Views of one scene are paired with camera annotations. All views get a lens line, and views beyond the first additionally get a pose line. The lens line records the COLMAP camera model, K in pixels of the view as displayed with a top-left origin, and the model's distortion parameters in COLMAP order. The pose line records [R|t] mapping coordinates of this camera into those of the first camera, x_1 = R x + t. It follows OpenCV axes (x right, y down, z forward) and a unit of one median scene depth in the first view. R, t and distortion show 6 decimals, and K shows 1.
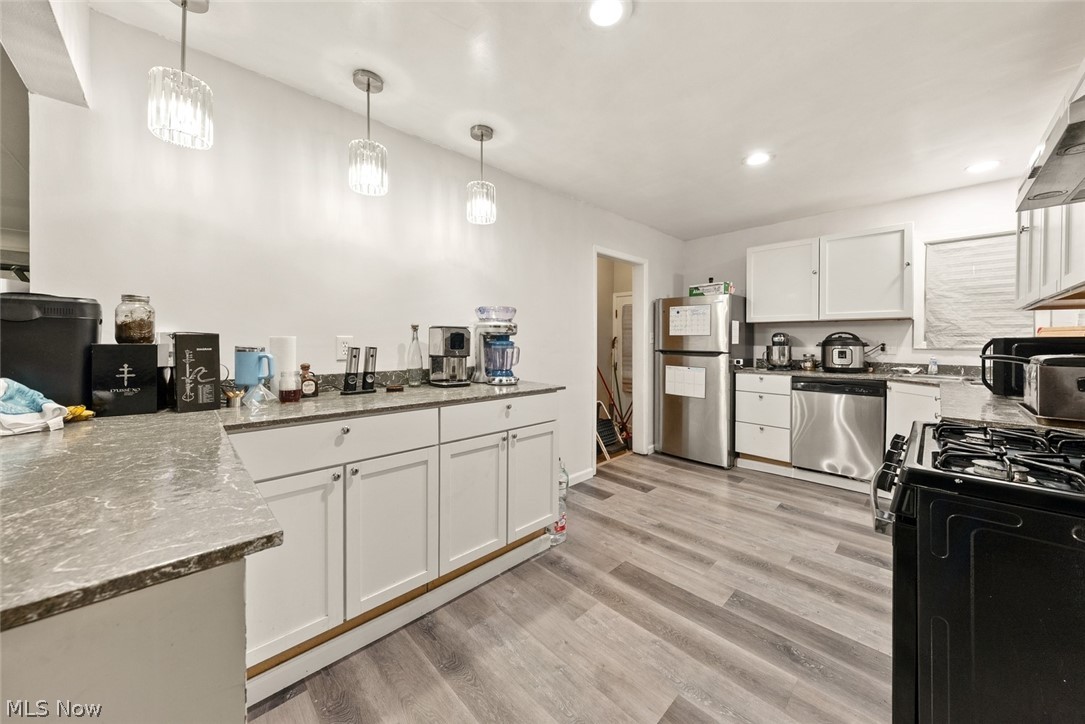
lens RADIAL K [[380.0, 0, 548.1], [0, 380.0, 342.4], [0, 0, 1]] dist [-0.002010, -0.000230]
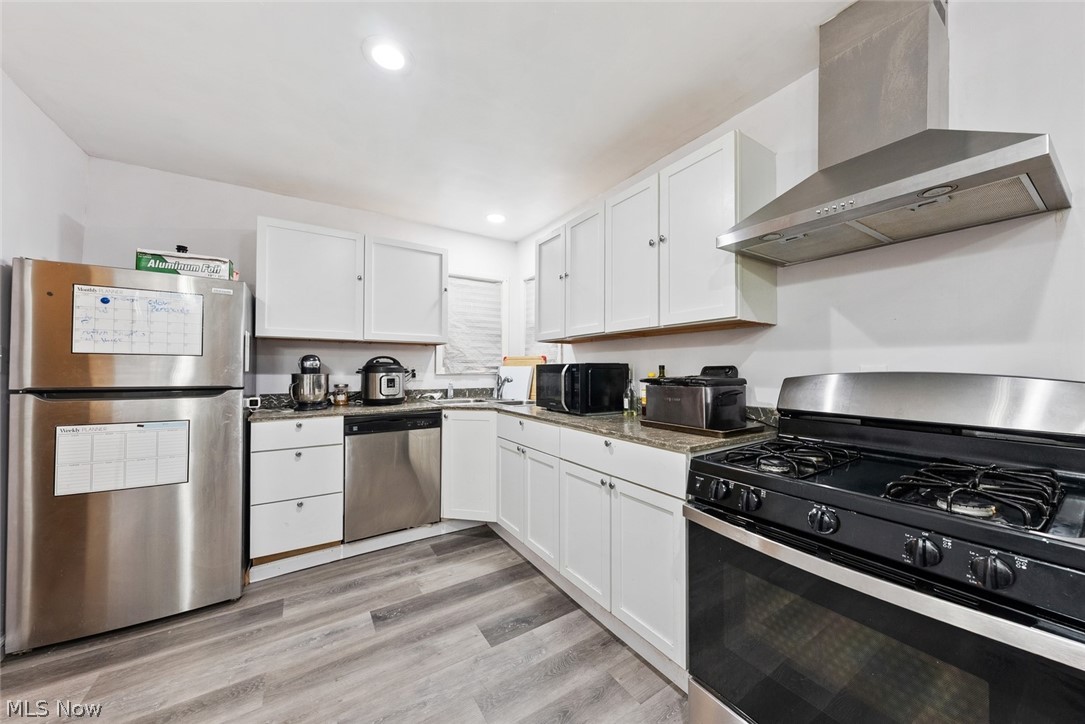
lens RADIAL K [[380.0, 0, 546.5], [0, 380.0, 363.2], [0, 0, 1]] dist [-0.002010, -0.000230]
pose [[0.198510, 0.011985, 0.980026, 0.021384], [0.005209, 0.999898, -0.013283, 0.001636], [-0.980085, 0.007742, 0.198427, 0.497830]]
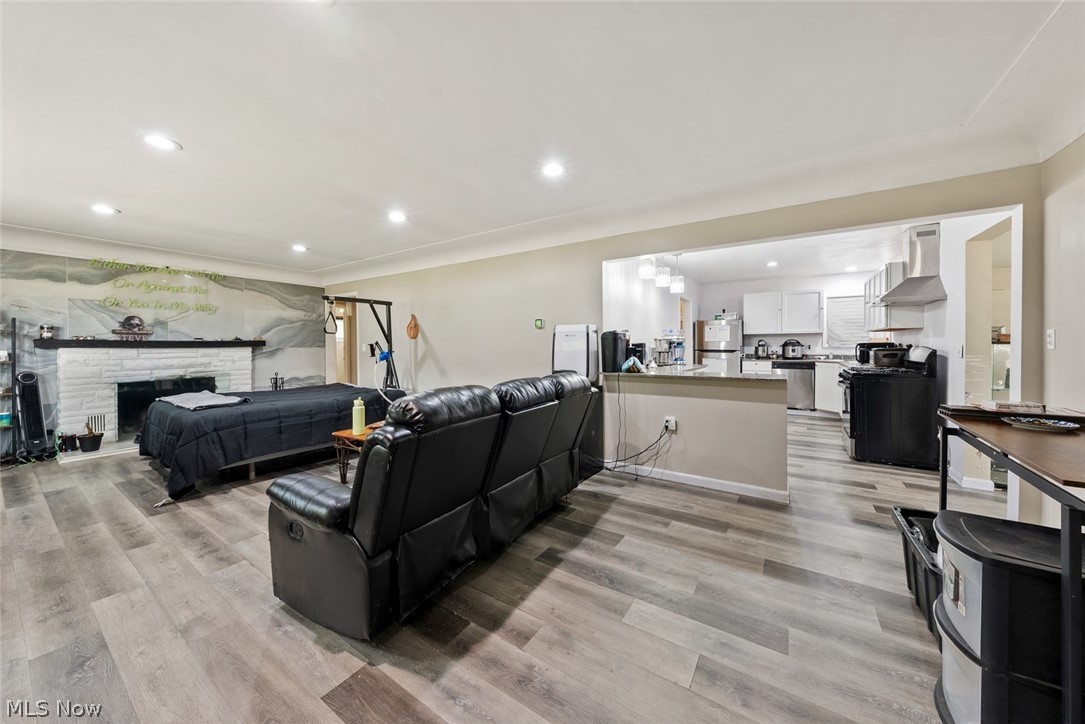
lens RADIAL K [[380.0, 0, 541.4], [0, 380.0, 344.8], [0, 0, 1]] dist [-0.002010, -0.000230]
pose [[0.977698, -0.008064, 0.209862, -0.988112], [0.008782, 0.999958, -0.002491, -0.006264], [-0.209833, 0.004278, 0.977728, -0.720954]]
